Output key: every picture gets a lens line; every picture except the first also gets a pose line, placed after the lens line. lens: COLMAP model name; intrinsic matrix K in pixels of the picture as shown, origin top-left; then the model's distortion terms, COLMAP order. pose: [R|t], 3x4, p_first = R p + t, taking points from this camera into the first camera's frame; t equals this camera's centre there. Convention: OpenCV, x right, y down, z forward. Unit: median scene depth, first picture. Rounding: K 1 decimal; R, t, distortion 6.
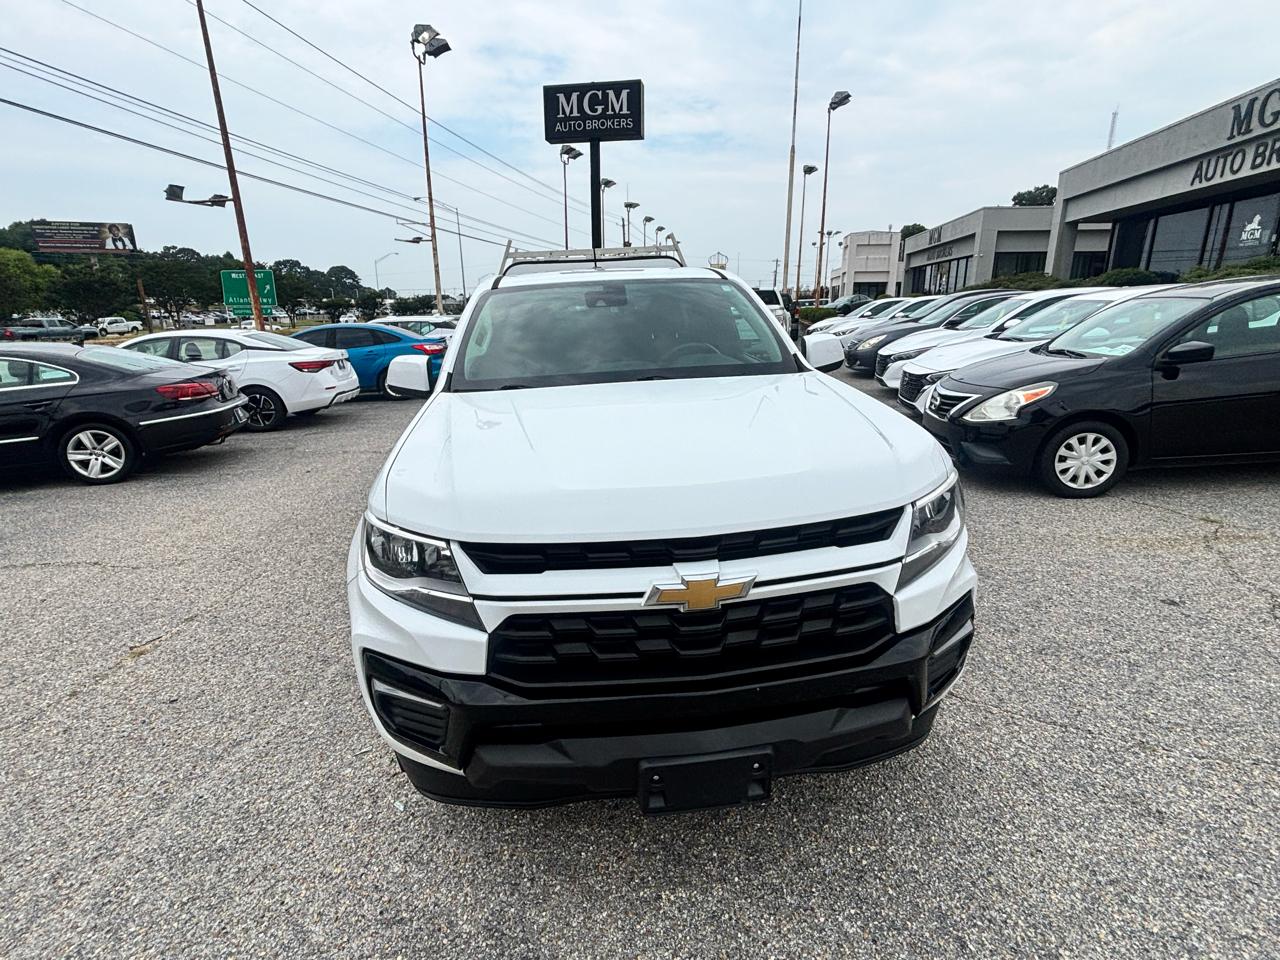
lens RADIAL K [[659.8, 0, 634.7], [0, 659.8, 473.1], [0, 0, 1]] dist [-0.014374, 0.009985]
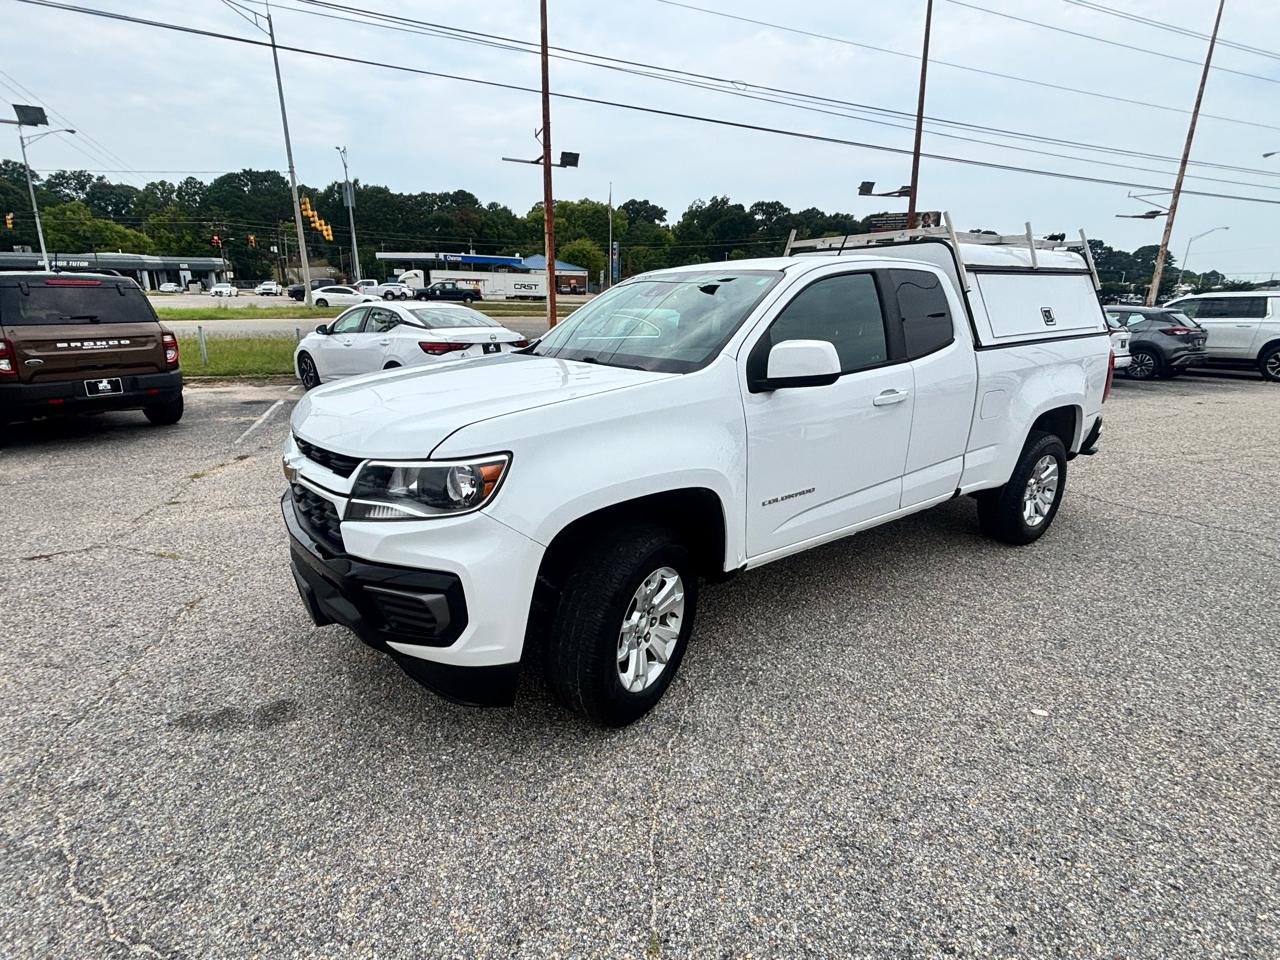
lens RADIAL K [[659.8, 0, 635.2], [0, 659.8, 473.7], [0, 0, 1]] dist [-0.014374, 0.009985]
pose [[0.496364, 0.261862, -0.827678, 0.193393], [-0.240287, 0.957613, 0.158869, -0.027908], [0.834197, 0.120024, 0.538246, 0.085619]]
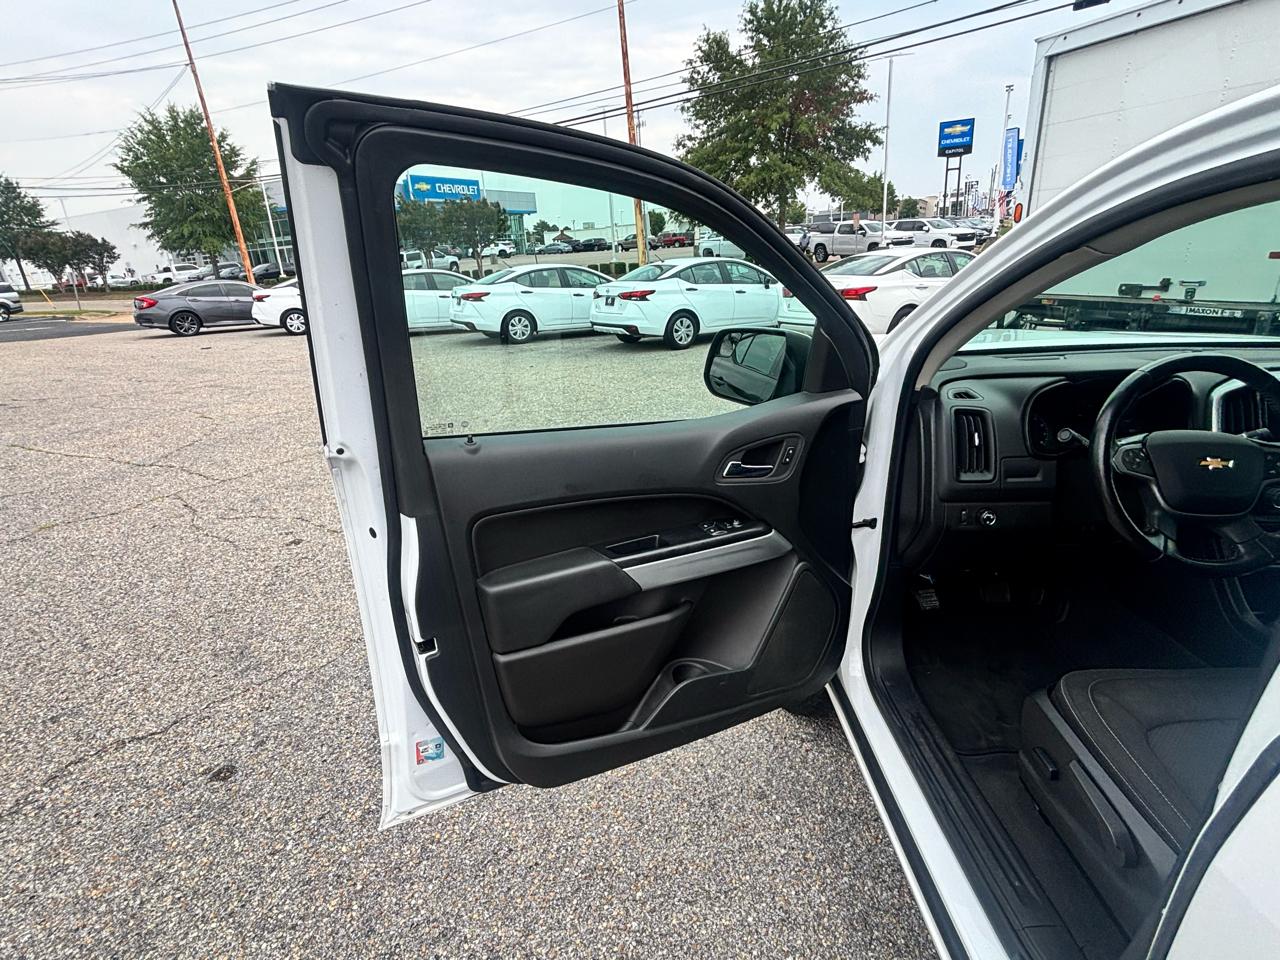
lens RADIAL K [[659.8, 0, 636.8], [0, 659.8, 474.0], [0, 0, 1]] dist [-0.014374, 0.009985]
pose [[-0.990602, 0.023406, 0.134758, 0.074882], [0.094482, 0.829500, 0.550457, -0.082259], [-0.098898, 0.558016, -0.823916, 0.301944]]
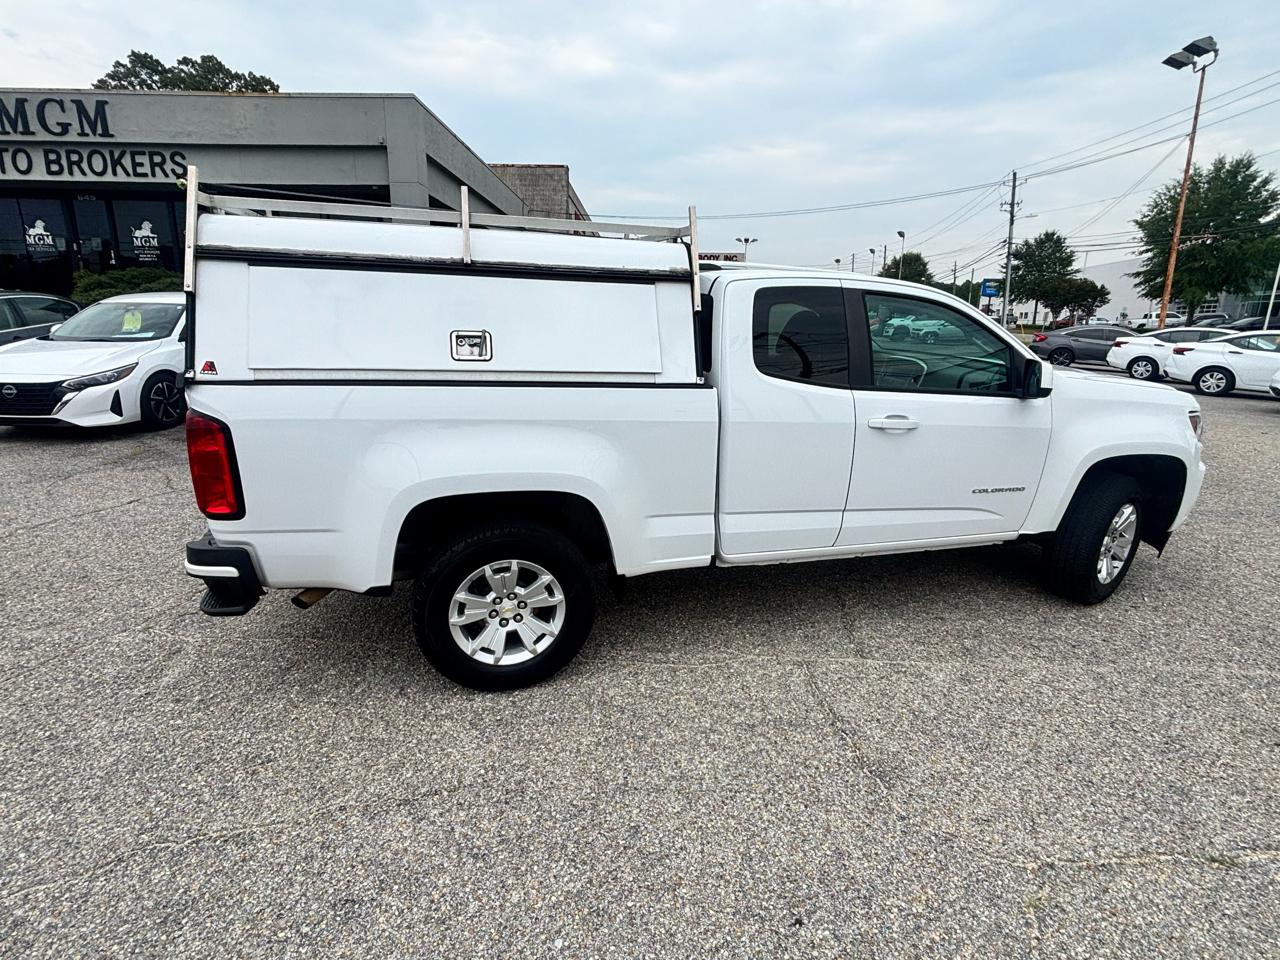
lens RADIAL K [[659.8, 0, 640.4], [0, 659.8, 476.0], [0, 0, 1]] dist [-0.014374, 0.009985]
pose [[-0.163847, -0.230346, 0.959216, -0.261467], [0.234437, 0.935407, 0.264674, -0.087443], [-0.958224, 0.268242, -0.099262, 0.357550]]
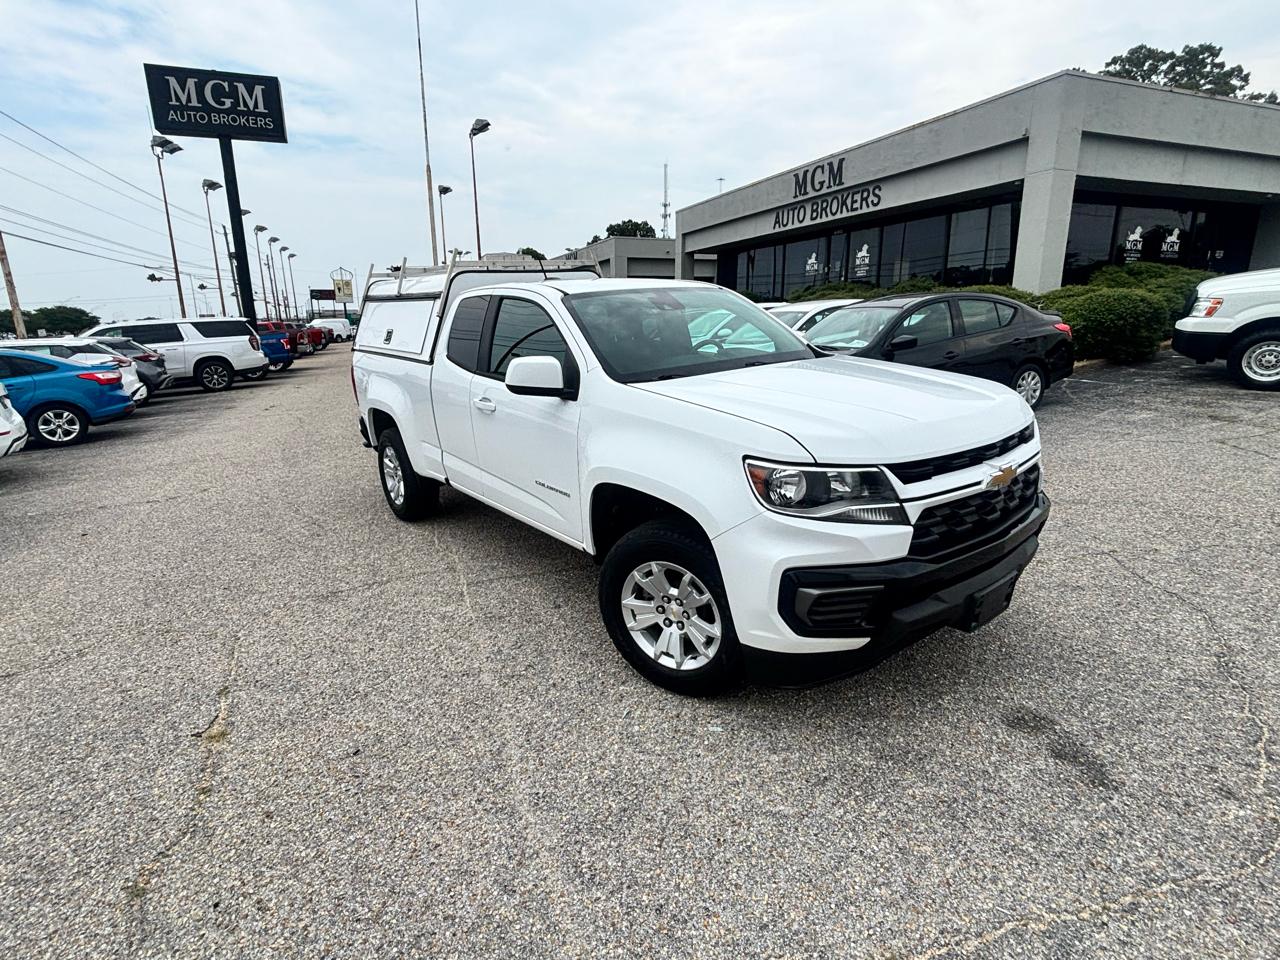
lens RADIAL K [[659.8, 0, 634.0], [0, 659.8, 473.7], [0, 0, 1]] dist [-0.014374, 0.009985]
pose [[0.856800, -0.126078, 0.499999, -0.151389], [0.138965, 0.990230, 0.011563, 0.003431], [-0.496571, 0.059575, 0.865949, 0.005193]]
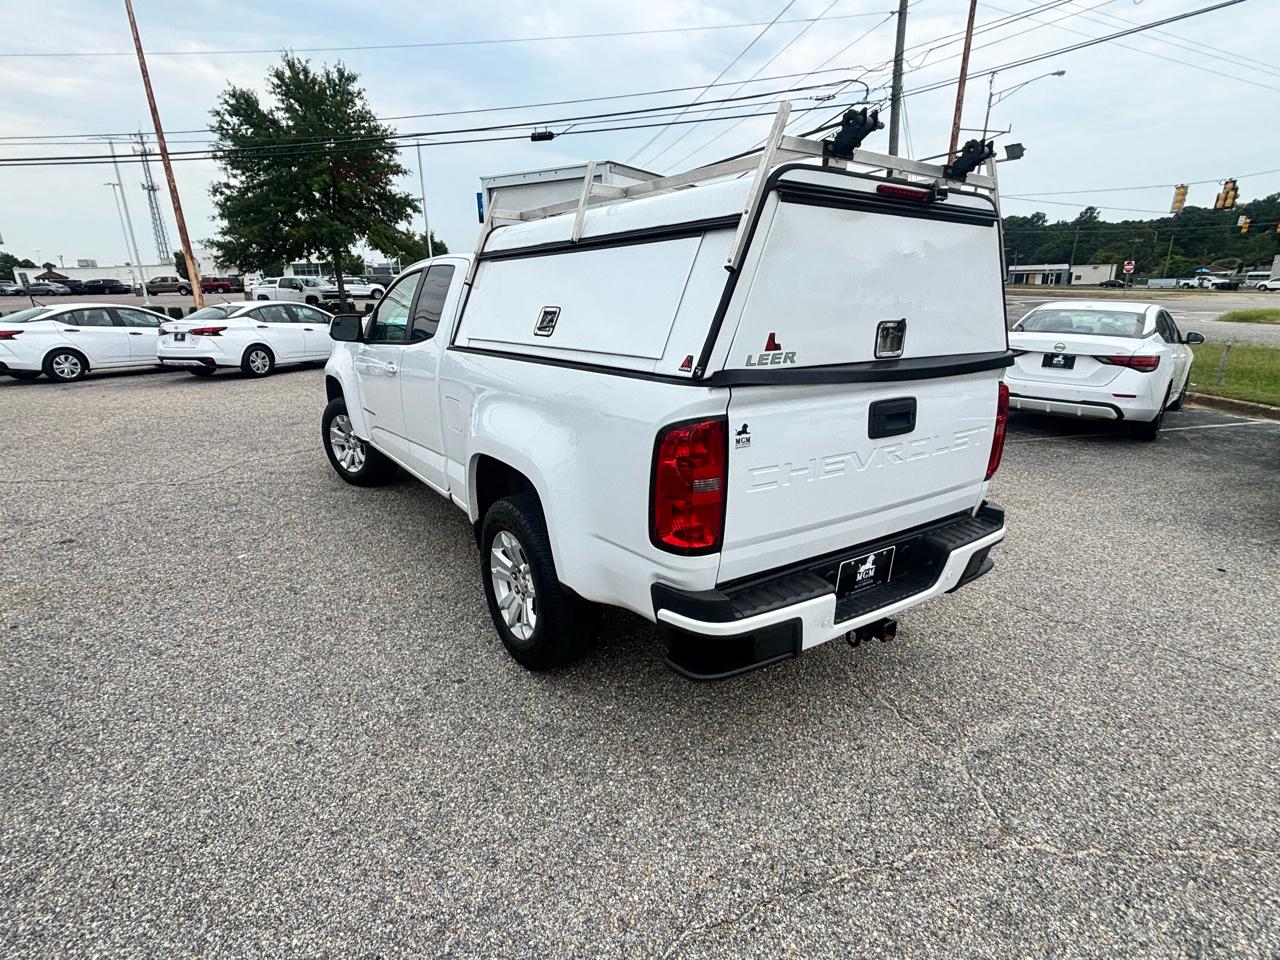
lens RADIAL K [[659.8, 0, 637.3], [0, 659.8, 474.3], [0, 0, 1]] dist [-0.014374, 0.009985]
pose [[-0.881122, 0.155902, -0.446451, 0.090104], [-0.094161, 0.867346, 0.488717, -0.144100], [0.463419, 0.472658, -0.749558, 0.544775]]
